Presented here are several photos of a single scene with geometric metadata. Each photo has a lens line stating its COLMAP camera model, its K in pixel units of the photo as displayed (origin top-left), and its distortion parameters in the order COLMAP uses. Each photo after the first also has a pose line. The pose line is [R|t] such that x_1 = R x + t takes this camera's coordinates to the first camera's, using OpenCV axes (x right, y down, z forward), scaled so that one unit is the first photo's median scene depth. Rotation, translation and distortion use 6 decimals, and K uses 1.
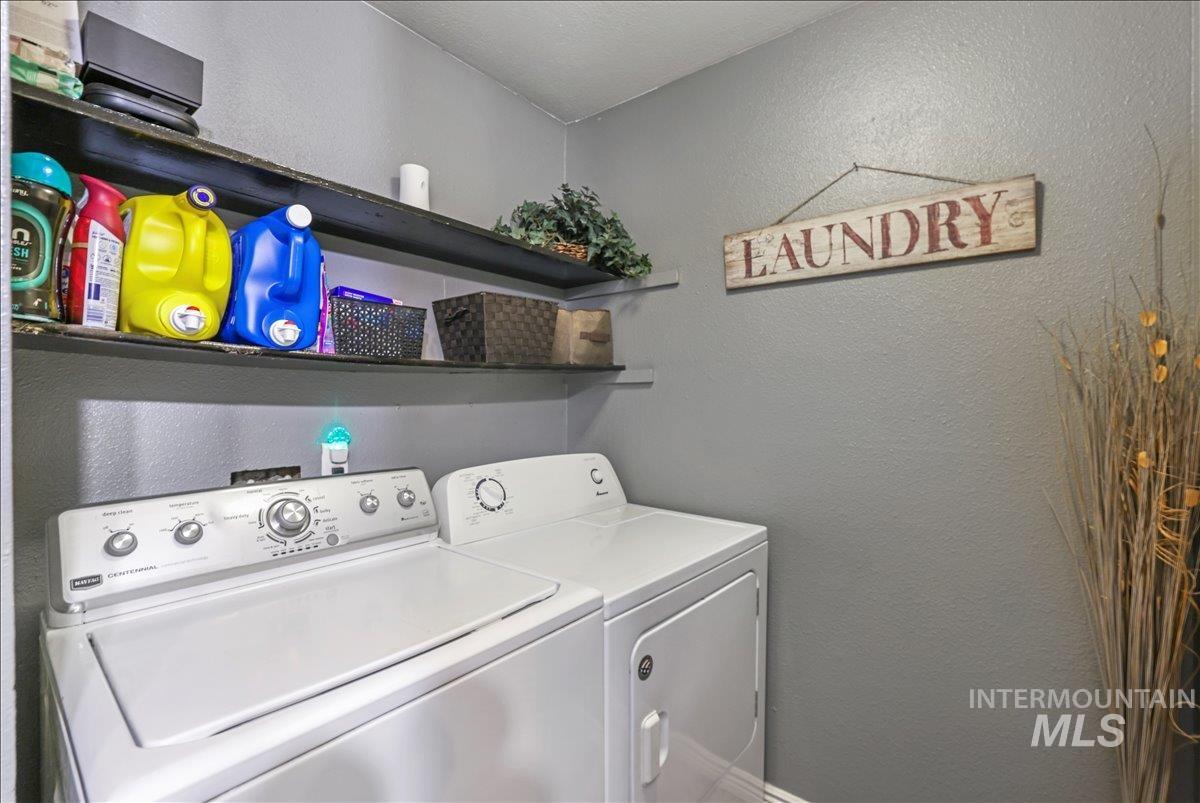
lens RADIAL K [[530.4, 0, 602.9], [0, 530.4, 395.1], [0, 0, 1]] dist [-0.052447, 0.021271]
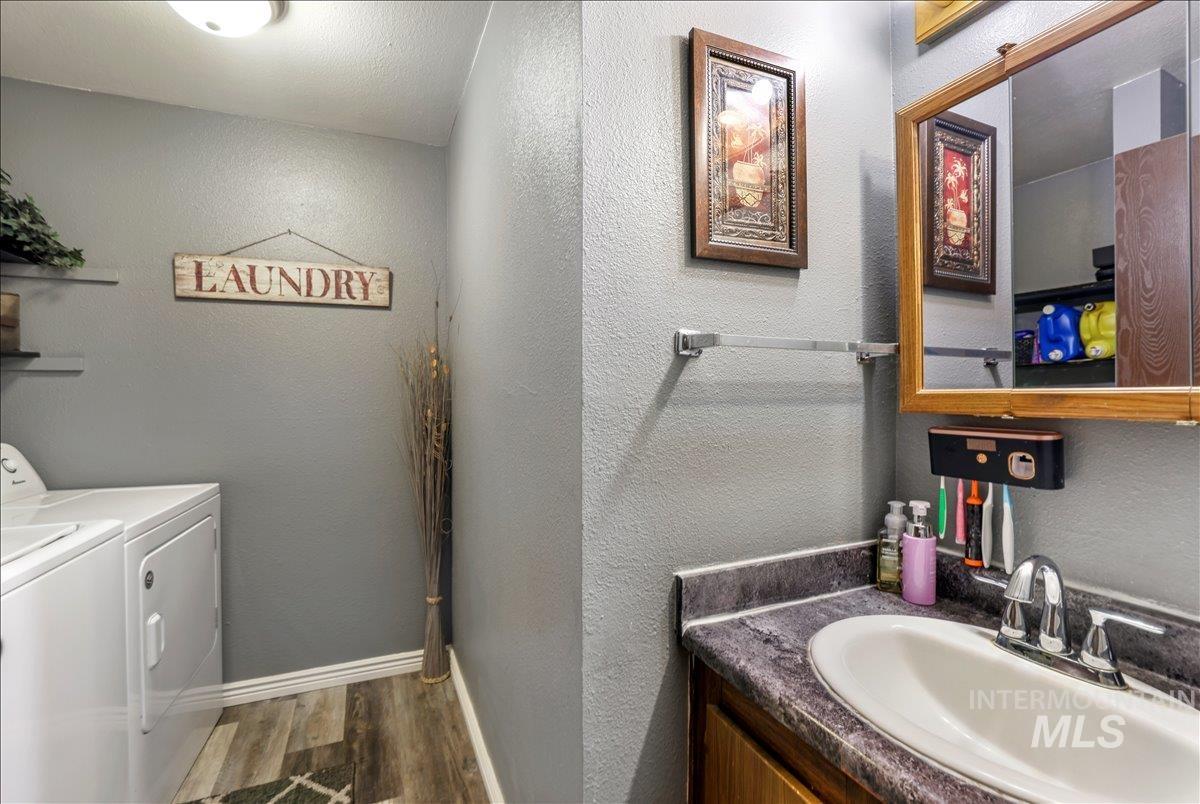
lens RADIAL K [[530.4, 0, 602.9], [0, 530.4, 395.6], [0, 0, 1]] dist [-0.052447, 0.021271]
pose [[0.480693, -0.004003, 0.876880, -0.393718], [0.002694, 0.999992, 0.003088, 0.031476], [-0.876885, 0.000878, 0.480699, -0.508779]]
